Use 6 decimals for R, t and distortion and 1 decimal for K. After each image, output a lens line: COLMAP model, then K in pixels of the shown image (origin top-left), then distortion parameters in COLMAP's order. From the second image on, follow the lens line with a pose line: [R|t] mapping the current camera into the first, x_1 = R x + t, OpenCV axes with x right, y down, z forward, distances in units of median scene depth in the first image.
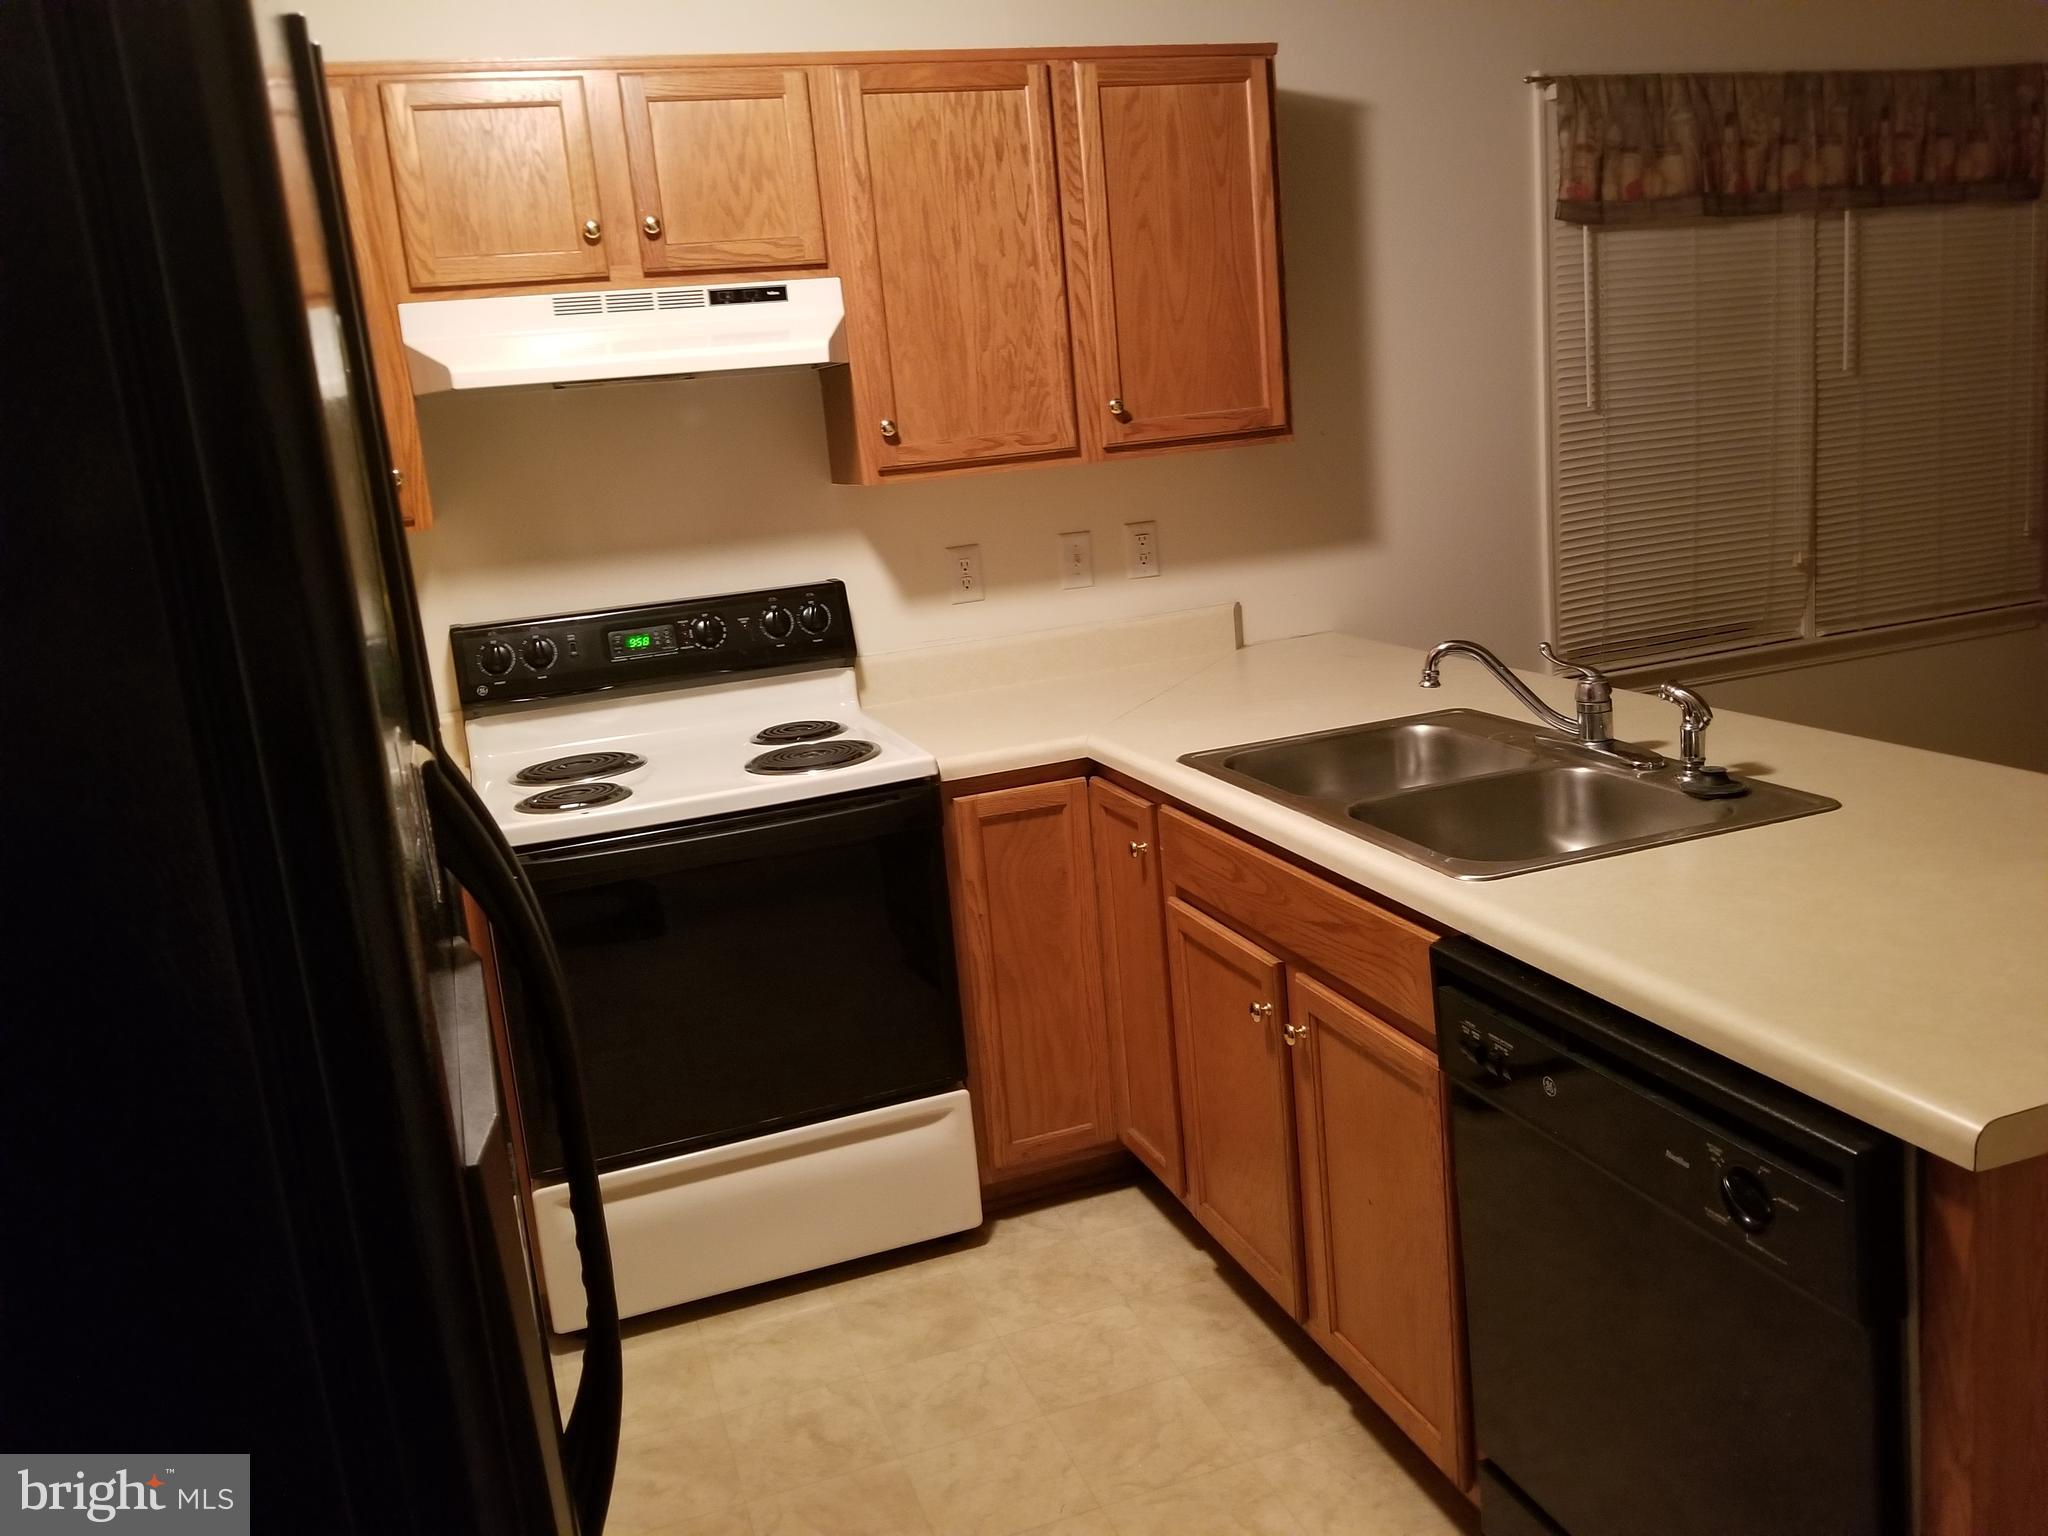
lens RADIAL K [[1632.8, 0, 1029.8], [0, 1632.8, 743.1], [0, 0, 1]] dist [0.106598, -0.162284]
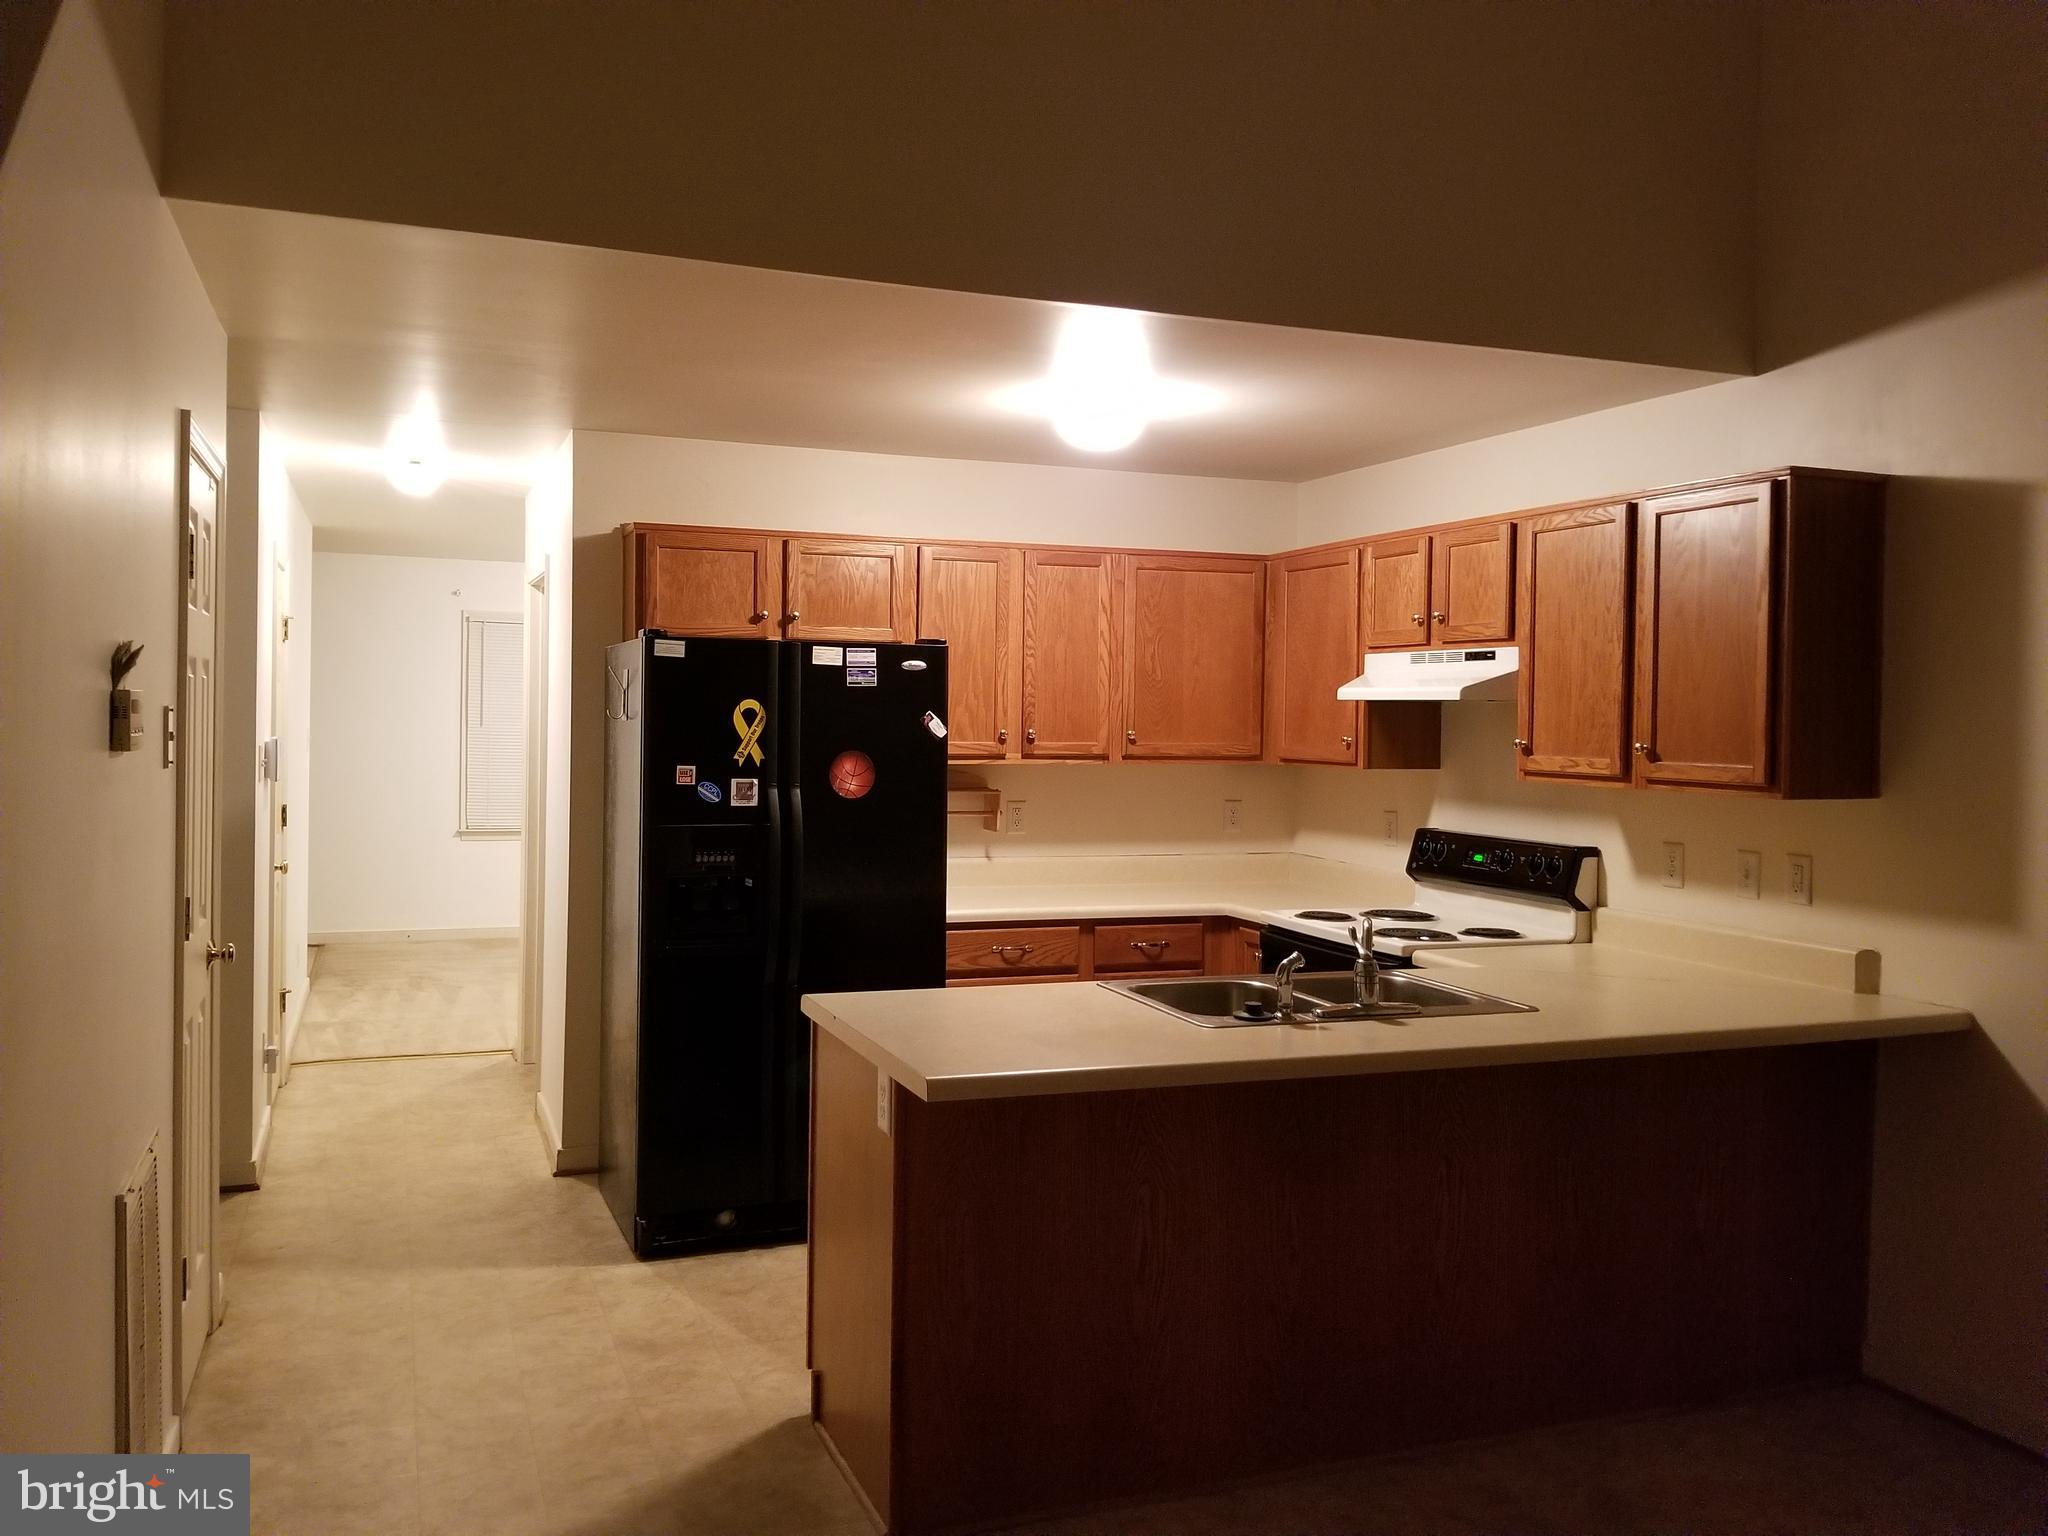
lens RADIAL K [[1681.6, 0, 936.3], [0, 1681.6, 749.2], [0, 0, 1]] dist [0.092816, -0.184250]
pose [[-0.011556, 0.111410, -0.993707, 1.454309], [-0.218767, 0.969417, 0.111231, -0.243410], [0.975709, 0.218676, 0.013170, 0.461733]]
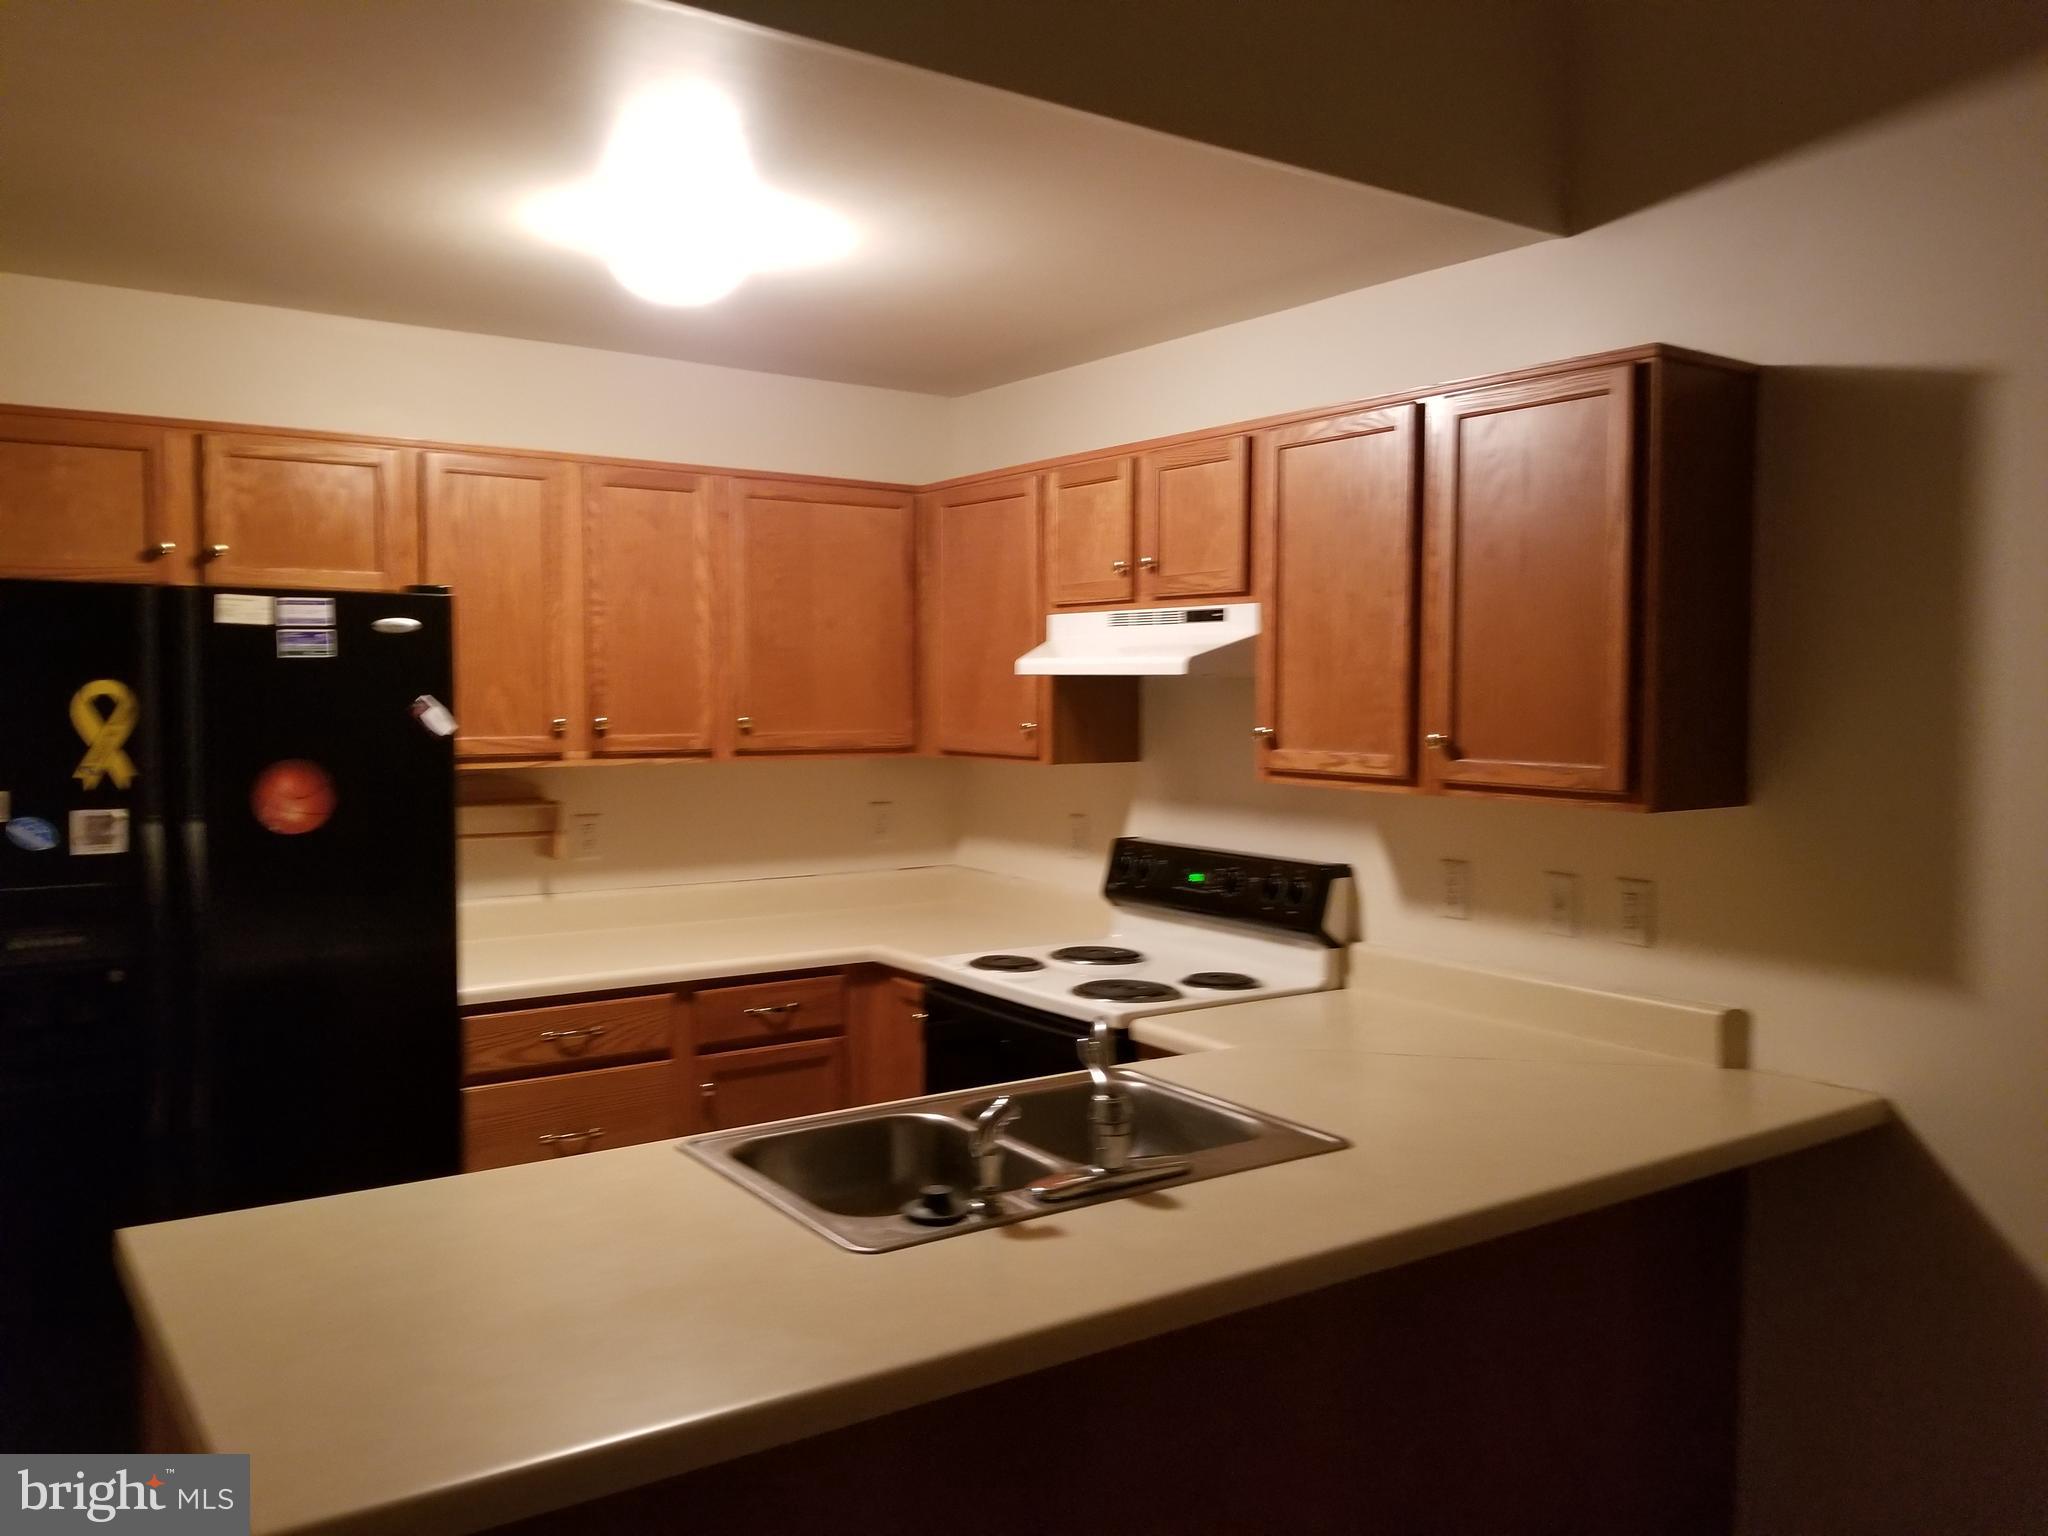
lens RADIAL K [[1632.8, 0, 1029.8], [0, 1632.8, 743.1], [0, 0, 1]] dist [0.106598, -0.162284]
pose [[0.260006, 0.125165, -0.957460, 0.936716], [-0.227362, 0.971620, 0.065274, -0.222697], [0.938458, 0.200718, 0.281085, 0.540033]]
